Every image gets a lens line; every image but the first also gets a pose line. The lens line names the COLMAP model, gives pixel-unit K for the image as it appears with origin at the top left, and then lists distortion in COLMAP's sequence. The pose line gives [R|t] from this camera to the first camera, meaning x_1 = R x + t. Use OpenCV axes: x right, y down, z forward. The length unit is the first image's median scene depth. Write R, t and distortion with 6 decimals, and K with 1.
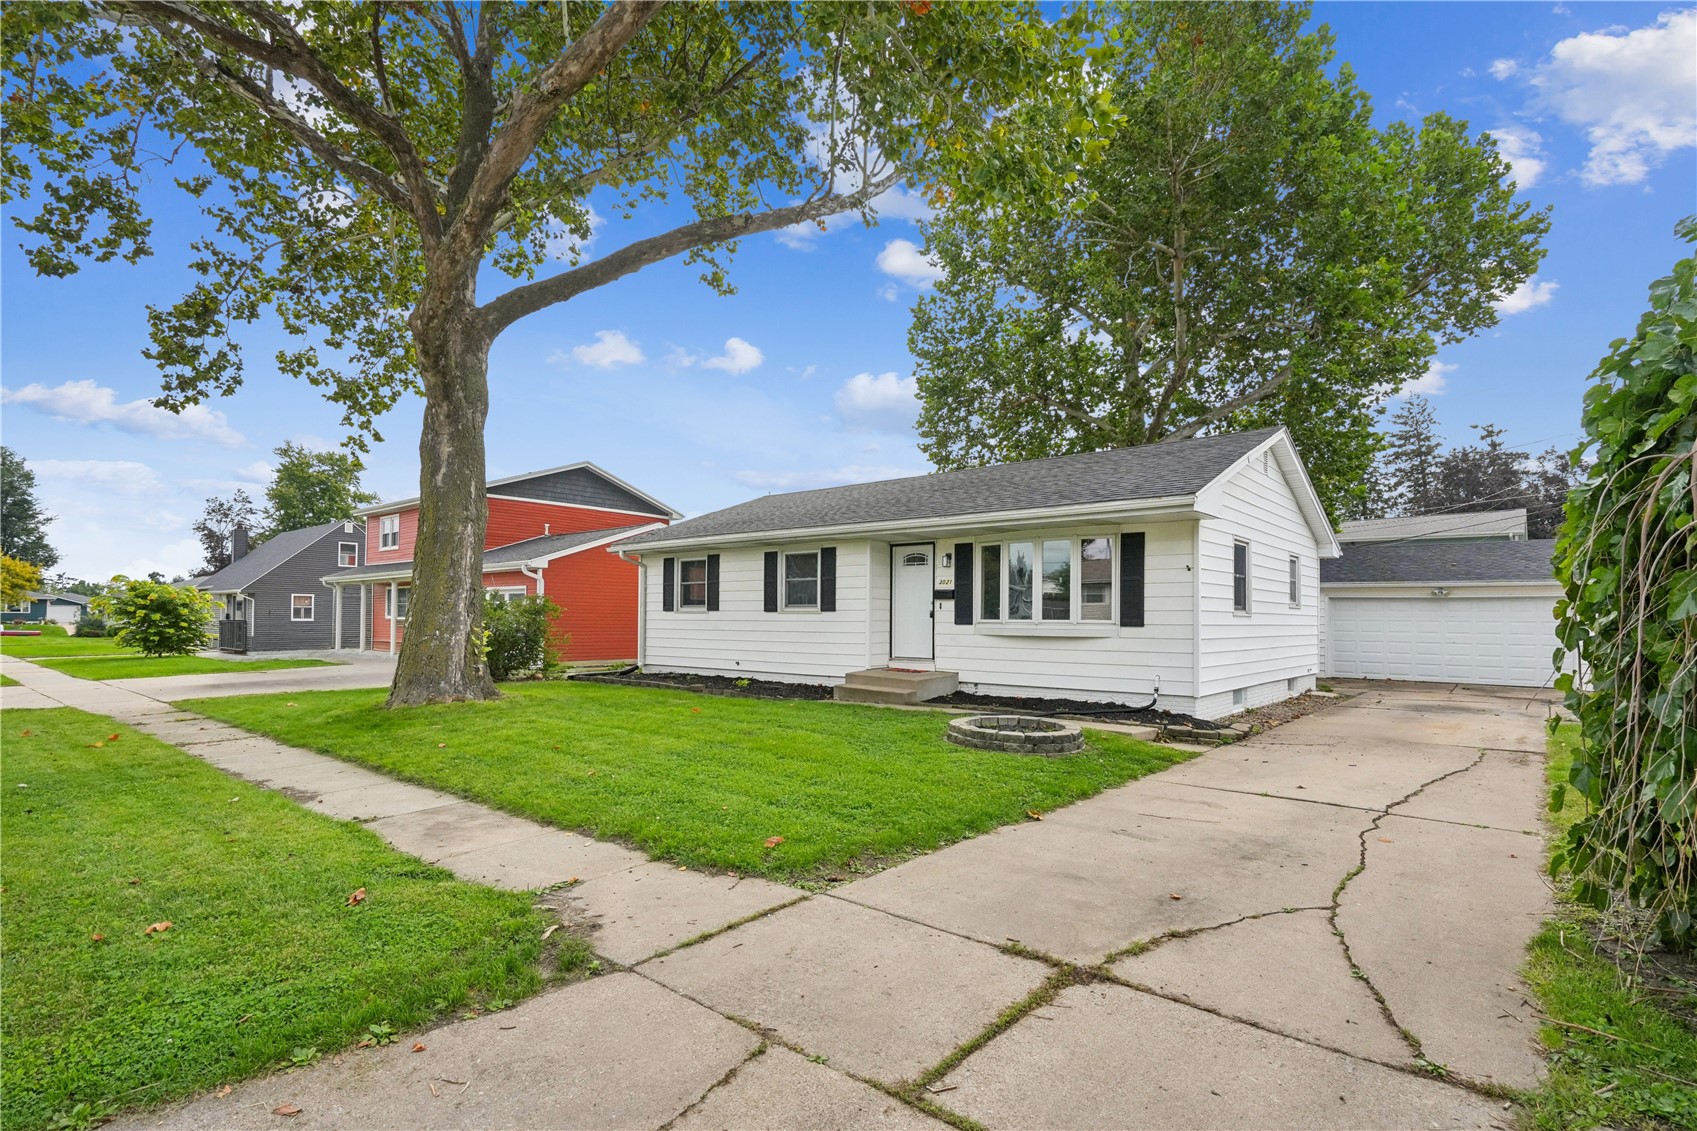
lens RADIAL K [[825.1, 0, 848.5], [0, 825.1, 565.5], [0, 0, 1]] dist [-0.000509, -0.000056]
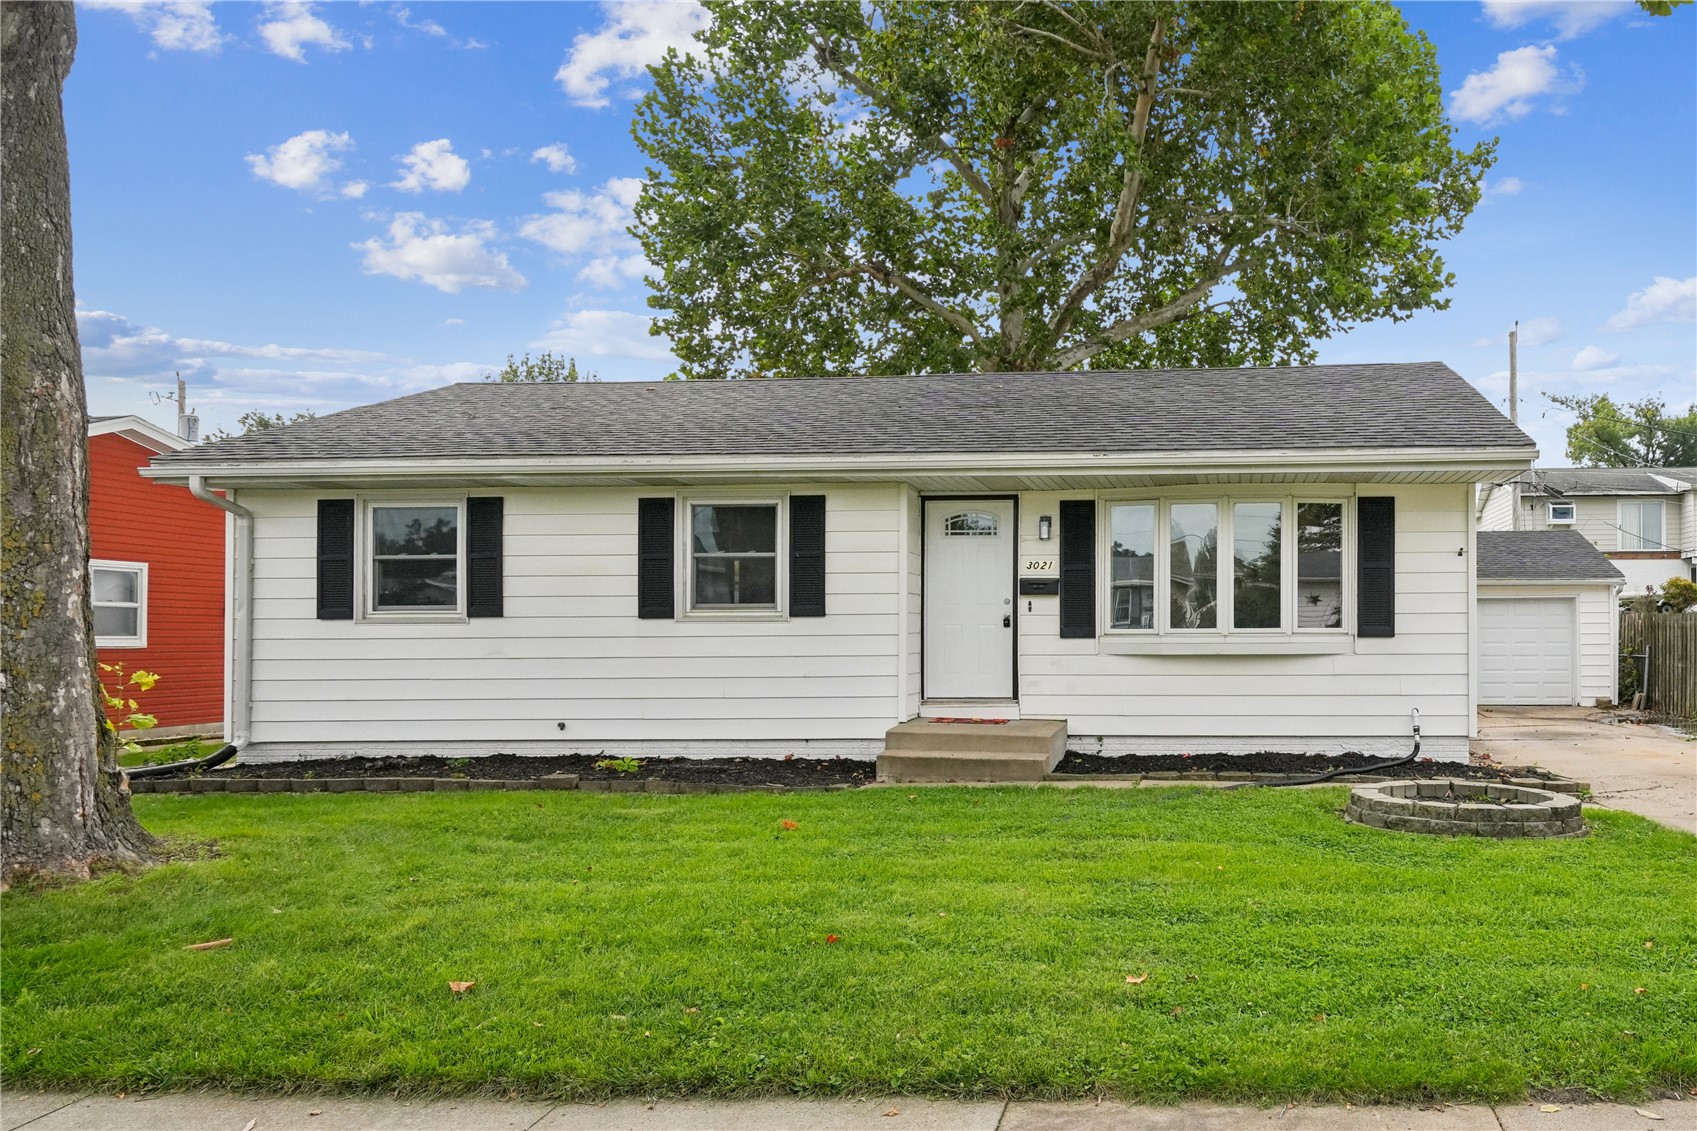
lens RADIAL K [[1289.0, 0, 848.4], [0, 1289.0, 592.1], [0, 0, 1]] dist [0.050137, -0.000257]
pose [[0.806096, 0.009683, 0.591706, -0.515694], [-0.028274, 0.999354, 0.022164, 0.021853], [-0.591109, -0.034596, 0.805849, 0.338493]]
